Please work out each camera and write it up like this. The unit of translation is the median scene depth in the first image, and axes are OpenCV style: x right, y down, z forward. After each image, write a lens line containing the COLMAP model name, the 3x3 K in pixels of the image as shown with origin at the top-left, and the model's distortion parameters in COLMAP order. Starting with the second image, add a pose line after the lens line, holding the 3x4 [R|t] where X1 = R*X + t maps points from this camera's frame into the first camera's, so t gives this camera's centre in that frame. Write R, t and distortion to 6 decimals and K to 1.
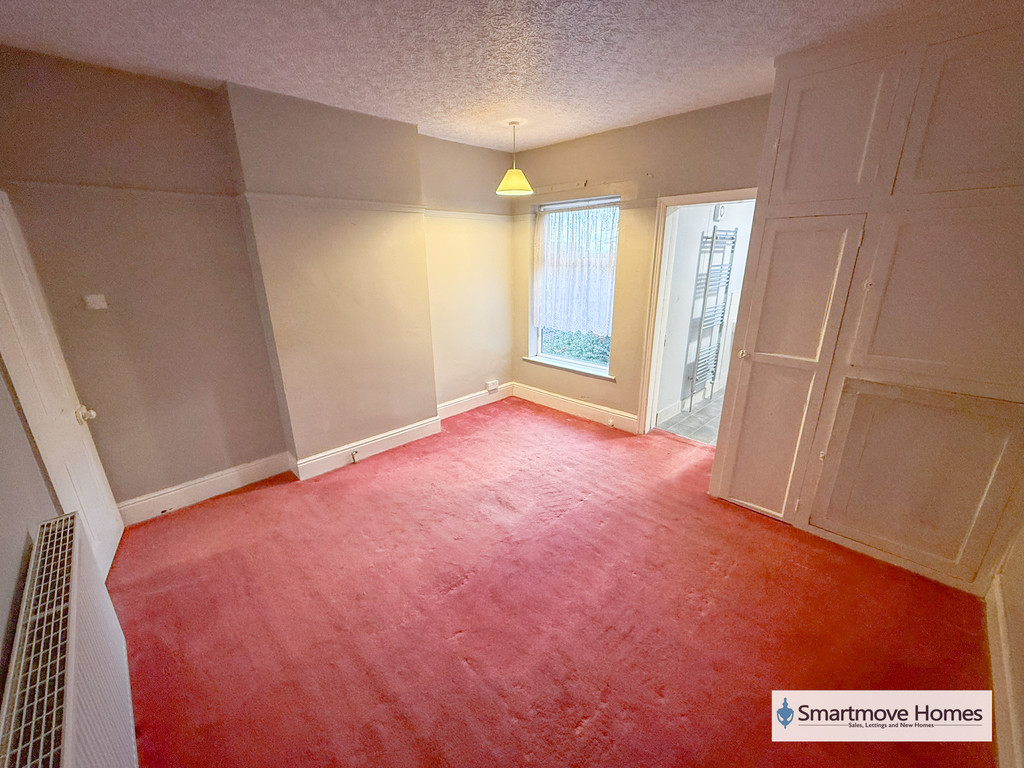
lens RADIAL K [[408.1, 0, 516.3], [0, 408.1, 382.1], [0, 0, 1]] dist [-0.000940, 0.000131]
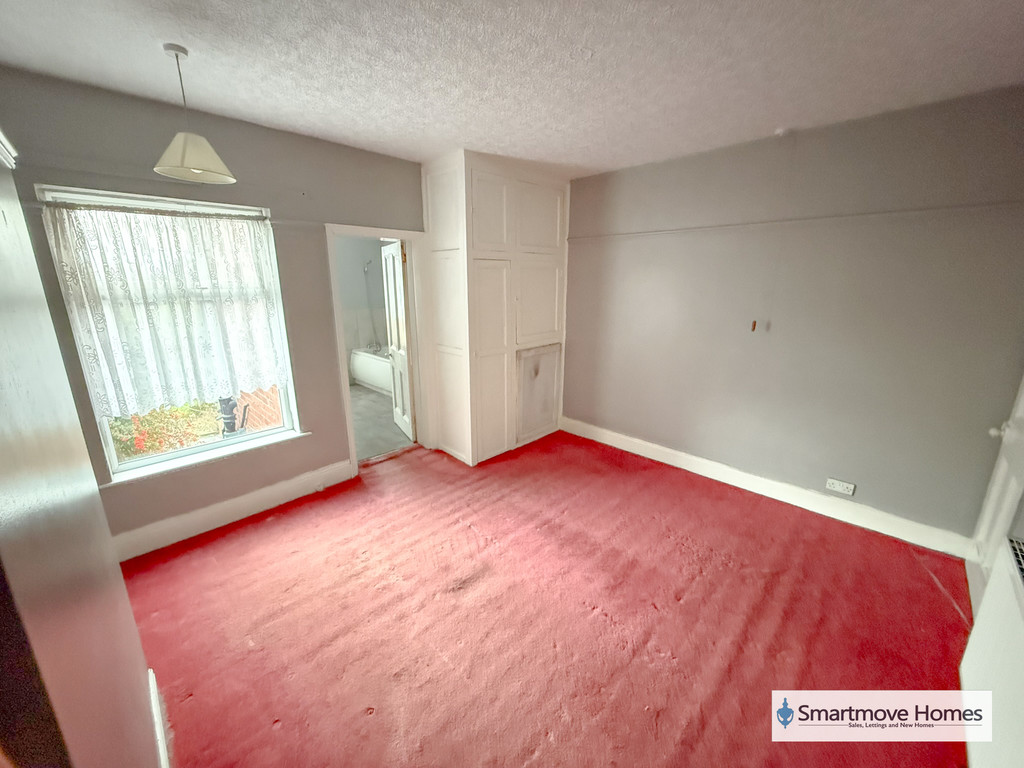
lens RADIAL K [[408.1, 0, 516.5], [0, 408.1, 382.7], [0, 0, 1]] dist [-0.000940, 0.000131]
pose [[-0.015449, -0.242630, 0.969996, -0.688707], [0.301239, 0.923908, 0.235900, -0.223217], [-0.953423, 0.295845, 0.058816, 0.692796]]
